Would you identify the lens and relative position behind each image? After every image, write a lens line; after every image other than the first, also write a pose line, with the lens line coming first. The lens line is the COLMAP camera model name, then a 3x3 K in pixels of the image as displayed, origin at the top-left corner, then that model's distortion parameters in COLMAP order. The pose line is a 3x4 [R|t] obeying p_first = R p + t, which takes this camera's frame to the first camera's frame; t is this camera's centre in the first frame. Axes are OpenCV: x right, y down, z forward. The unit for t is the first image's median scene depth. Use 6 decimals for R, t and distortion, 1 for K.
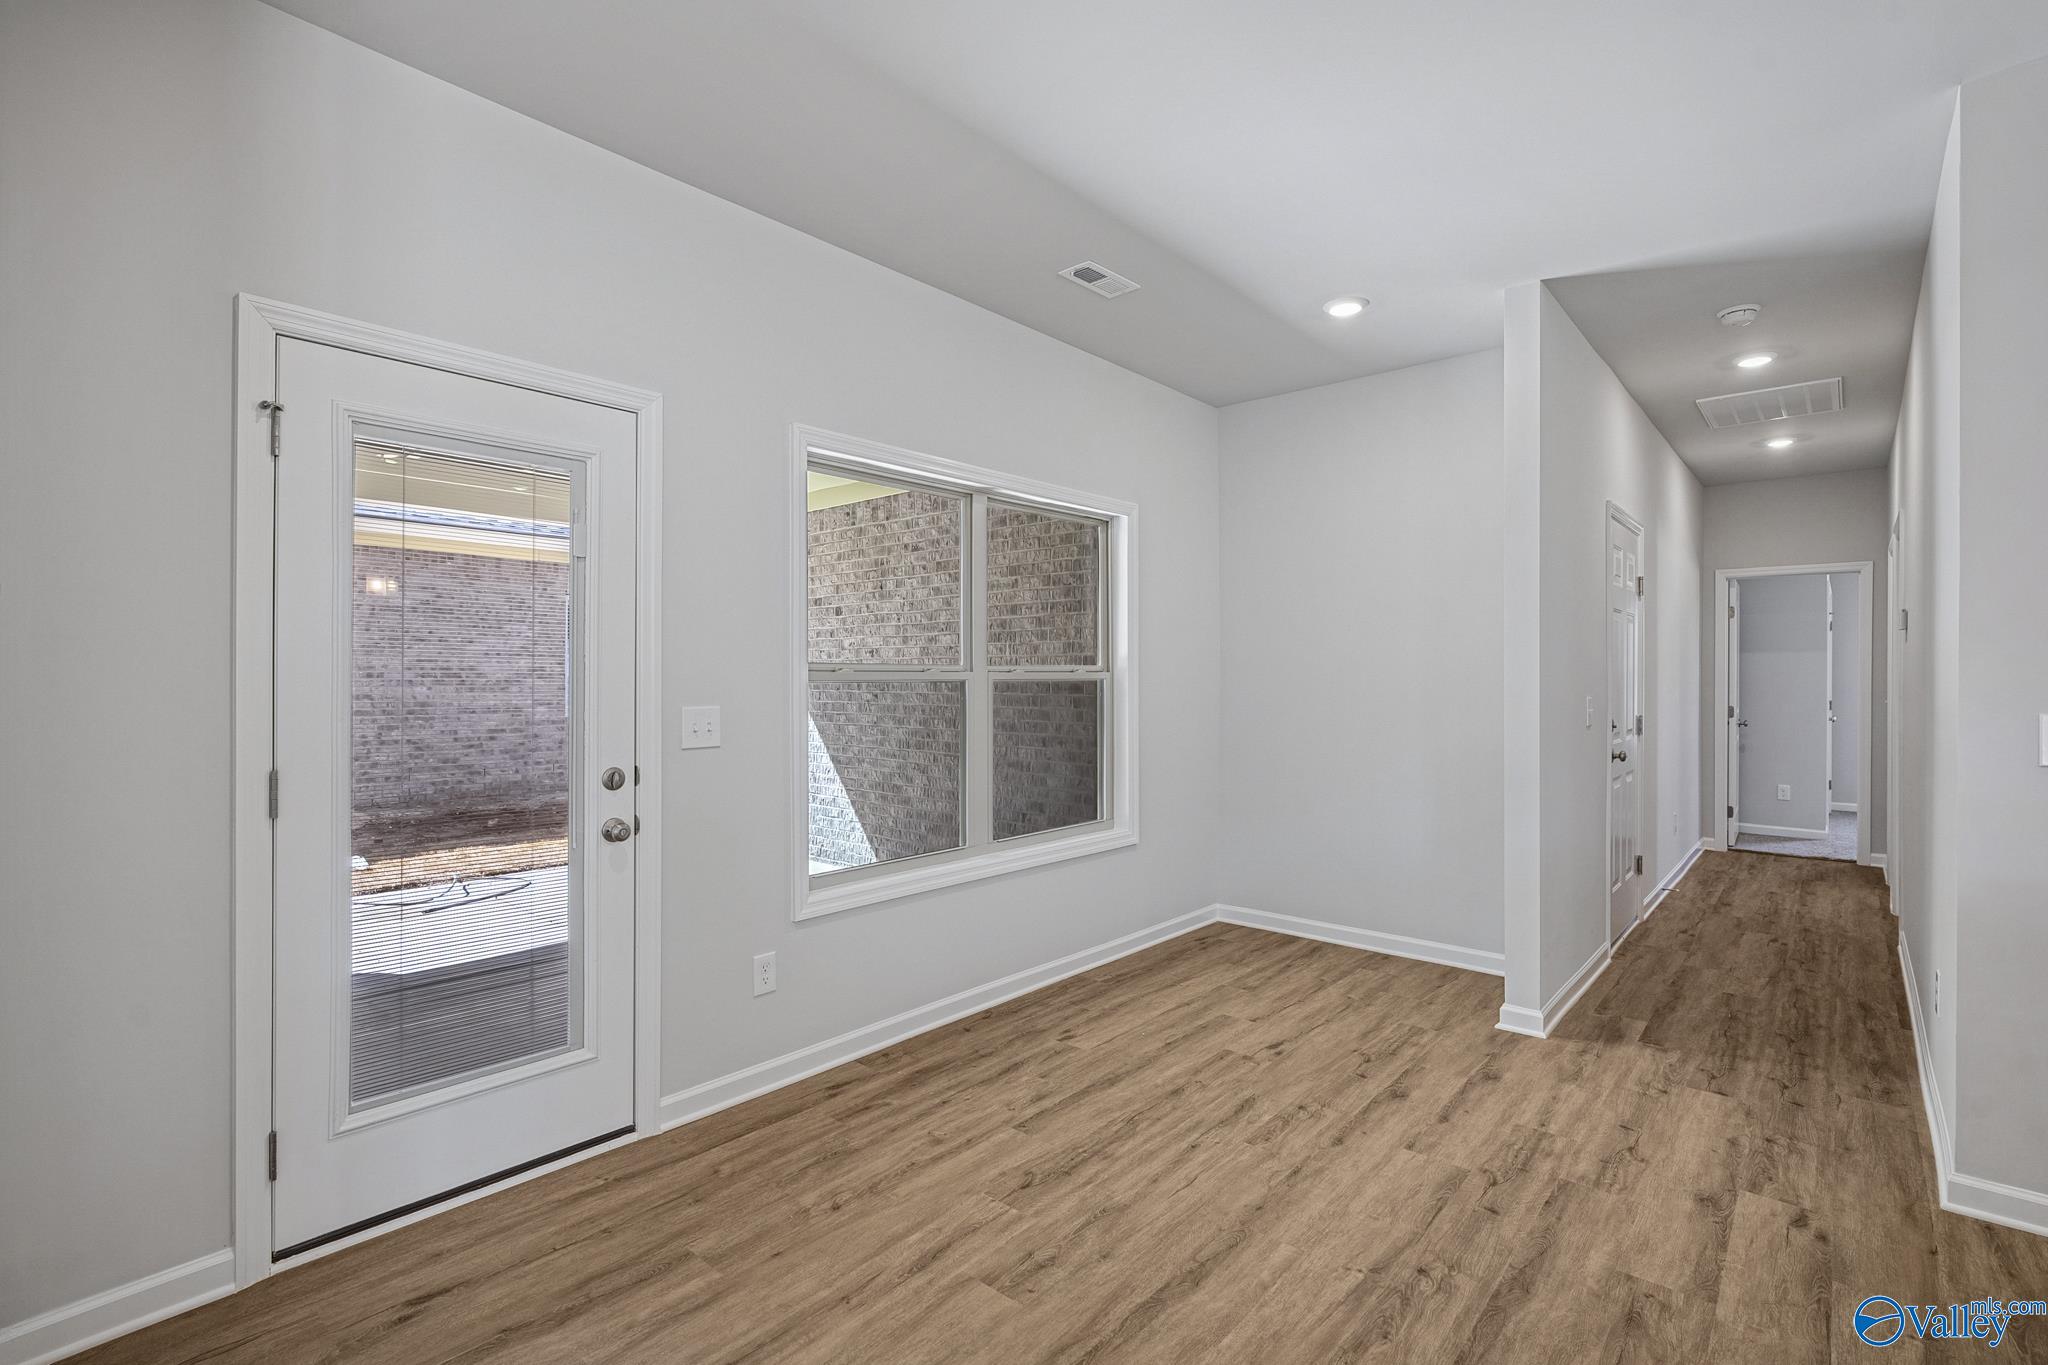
lens RADIAL K [[932.9, 0, 1032.6], [0, 932.9, 676.7], [0, 0, 1]] dist [-0.003058, 0.000466]
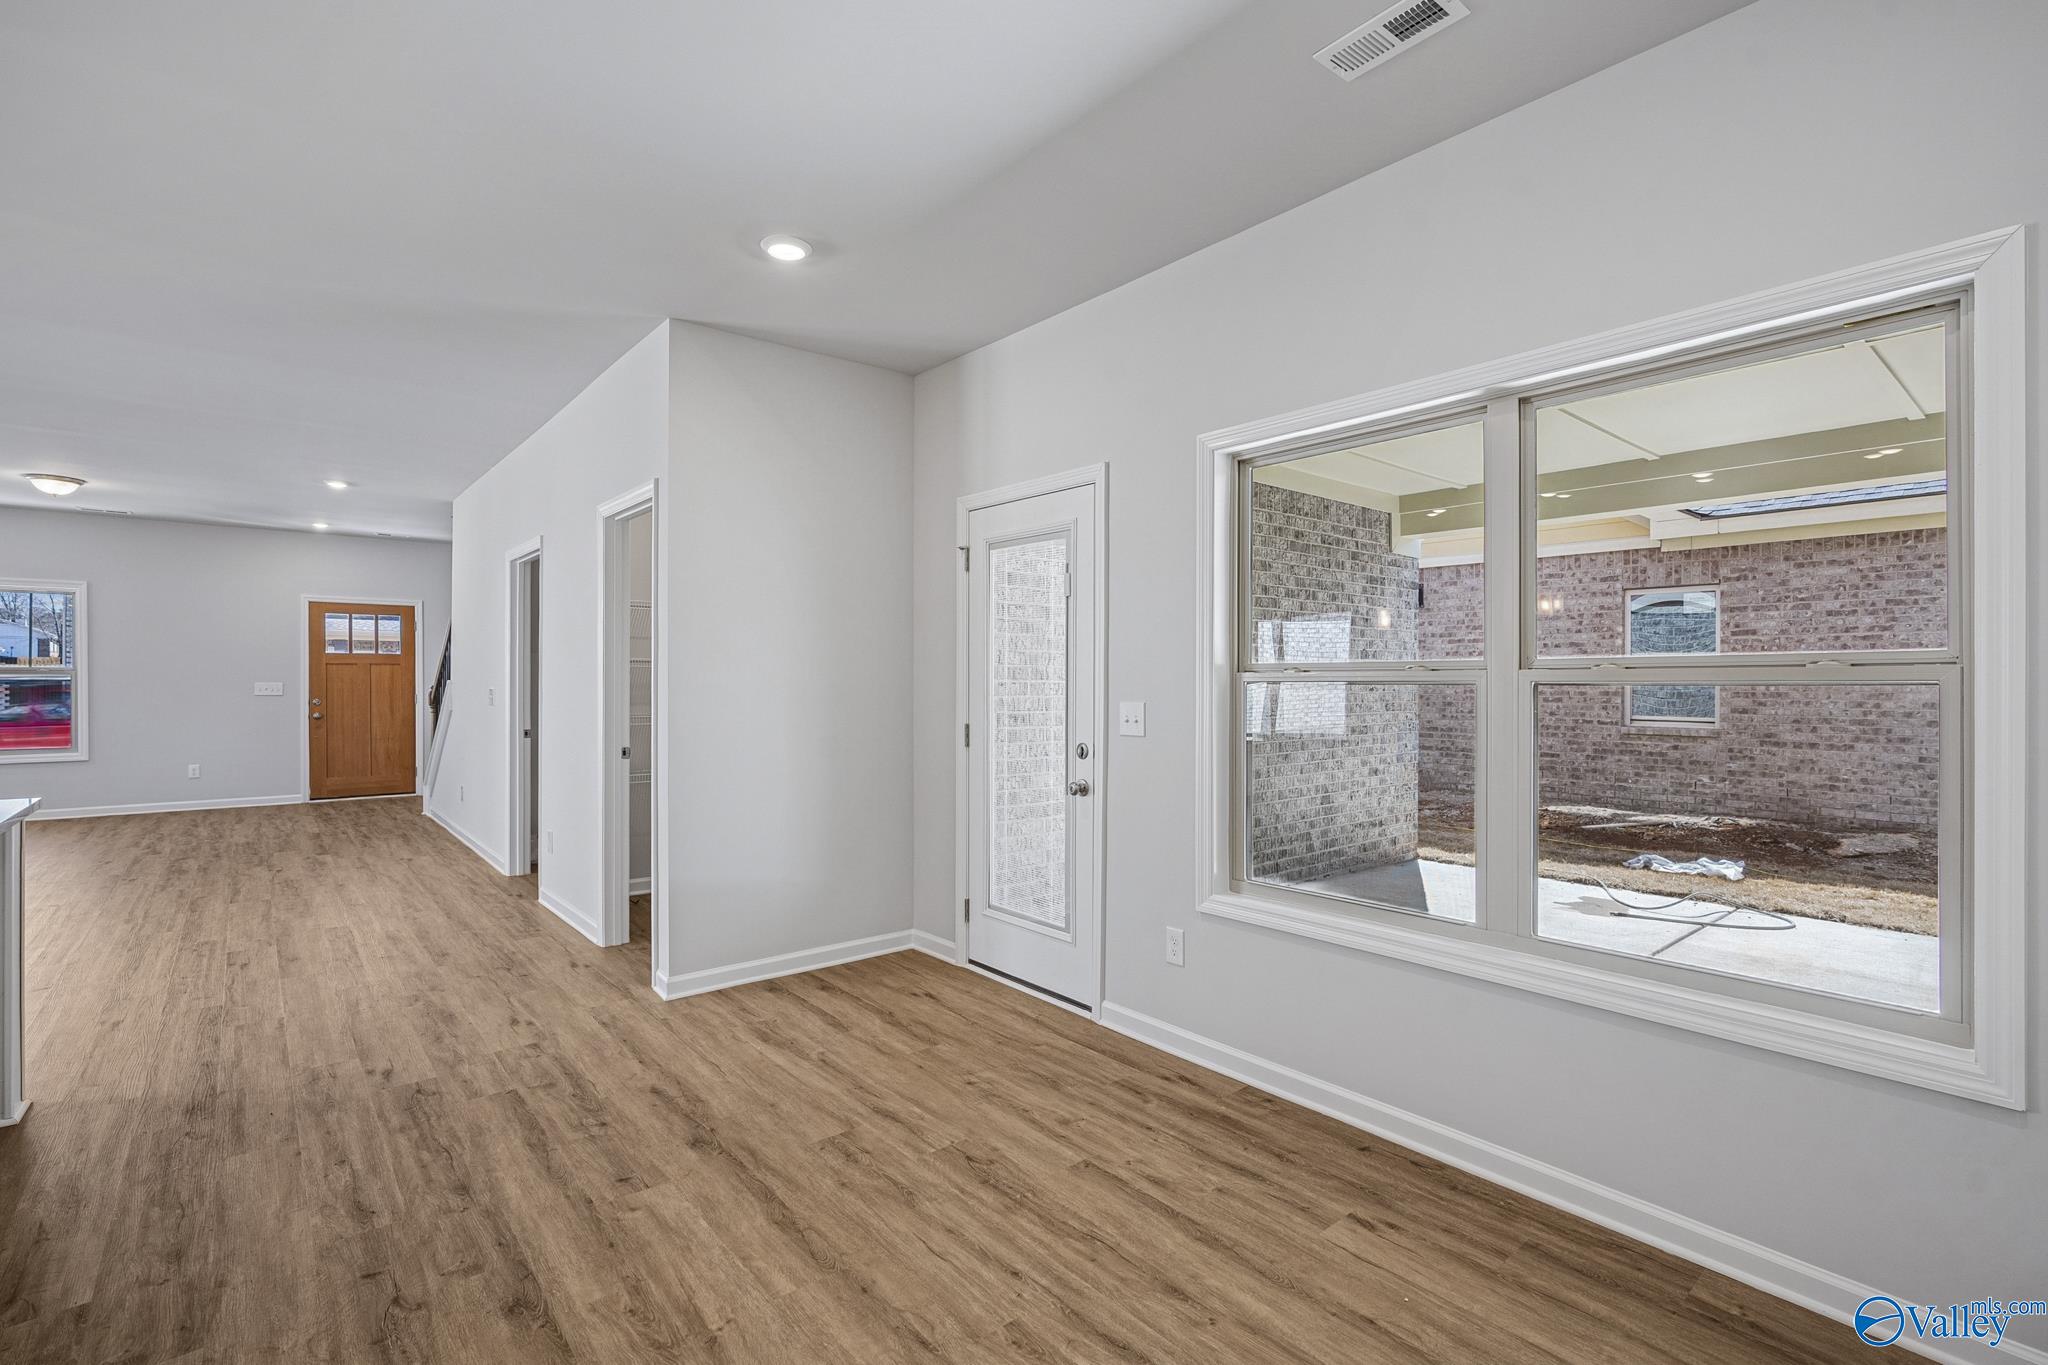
lens RADIAL K [[935.4, 0, 1026.1], [0, 935.4, 673.1], [0, 0, 1]] dist [-0.005247, 0.001211]
pose [[-0.152047, -0.010851, -0.988314, 0.964612], [-0.002201, 0.999941, -0.010640, 0.008224], [0.988371, 0.000557, -0.152062, 1.142695]]
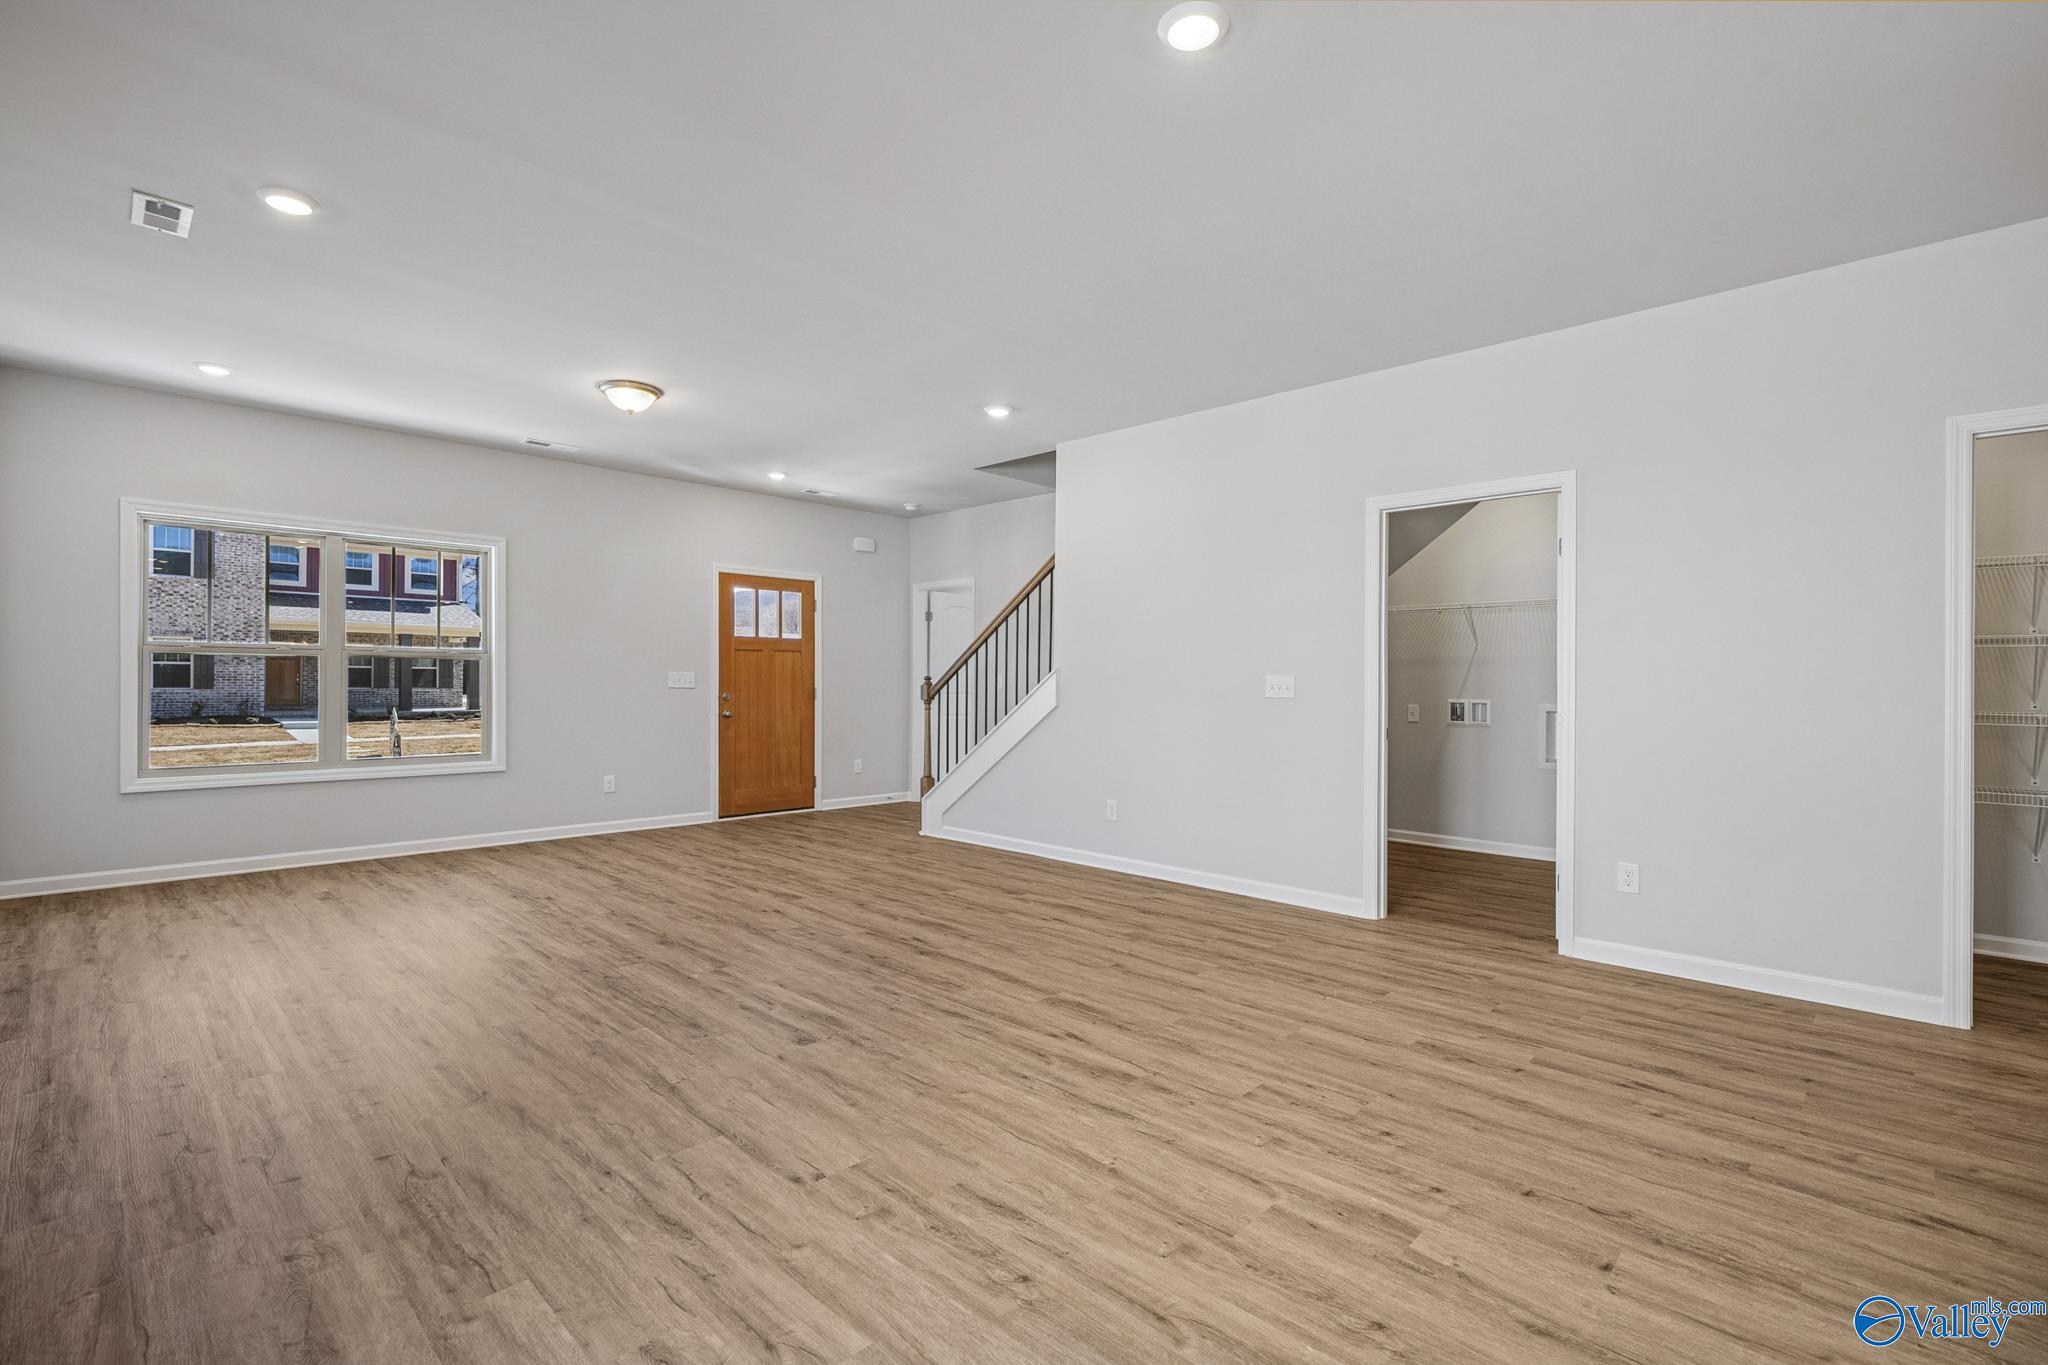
lens RADIAL K [[927.7, 0, 1027.3], [0, 927.7, 669.1], [0, 0, 1]] dist [-0.004370, 0.000818]
pose [[-0.044936, -0.019316, -0.998803, 0.654667], [-0.006585, 0.999797, -0.019039, 0.053112], [0.998968, 0.005721, -0.045054, -1.115708]]
